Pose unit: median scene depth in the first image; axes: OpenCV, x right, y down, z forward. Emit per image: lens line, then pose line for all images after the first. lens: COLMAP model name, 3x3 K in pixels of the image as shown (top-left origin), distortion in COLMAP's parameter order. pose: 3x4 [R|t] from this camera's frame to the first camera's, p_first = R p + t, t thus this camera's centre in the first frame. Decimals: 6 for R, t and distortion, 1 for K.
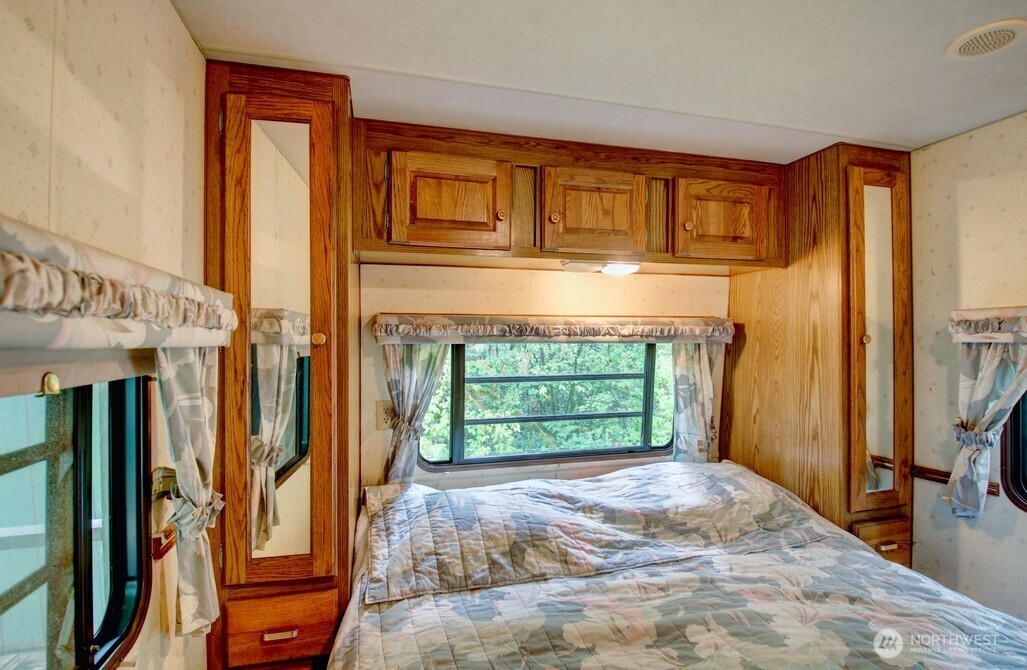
lens RADIAL K [[487.0, 0, 514.4], [0, 487.0, 339.6], [0, 0, 1]] dist [0.001211, -0.000015]
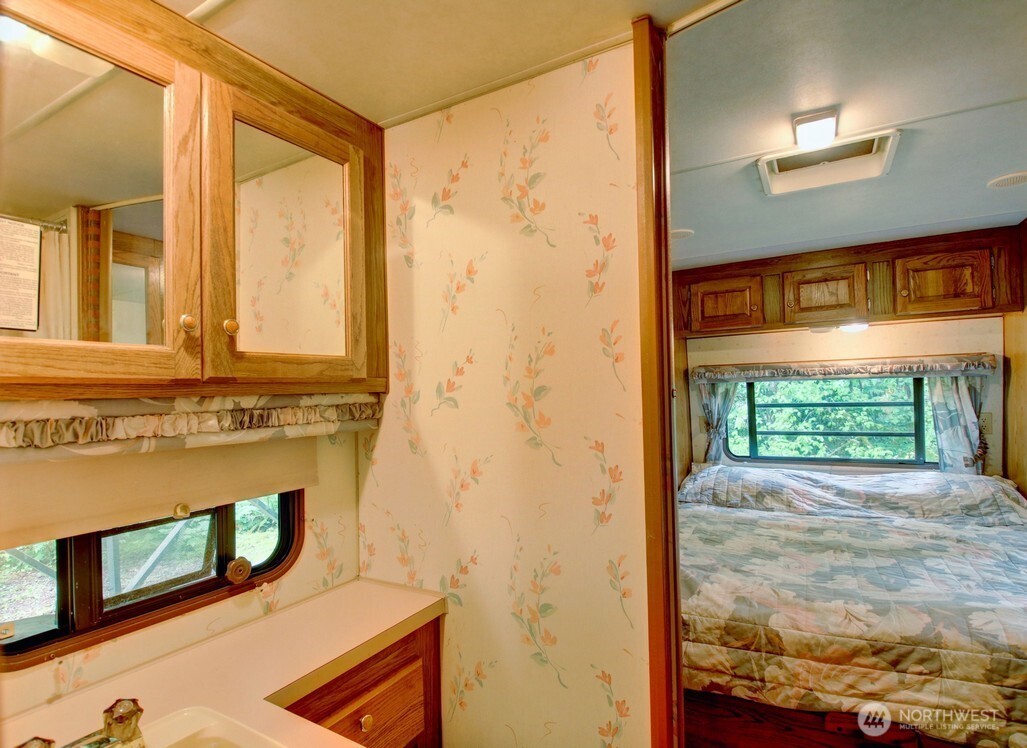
lens RADIAL K [[529.0, 0, 513.5], [0, 529.0, 374.0], [0, 0, 1]] dist [-0.002593, -0.016418]
pose [[0.698327, -0.036388, -0.714853, 0.628200], [0.031124, 0.999306, -0.020462, -0.007209], [0.715102, -0.007960, 0.698975, -0.823245]]
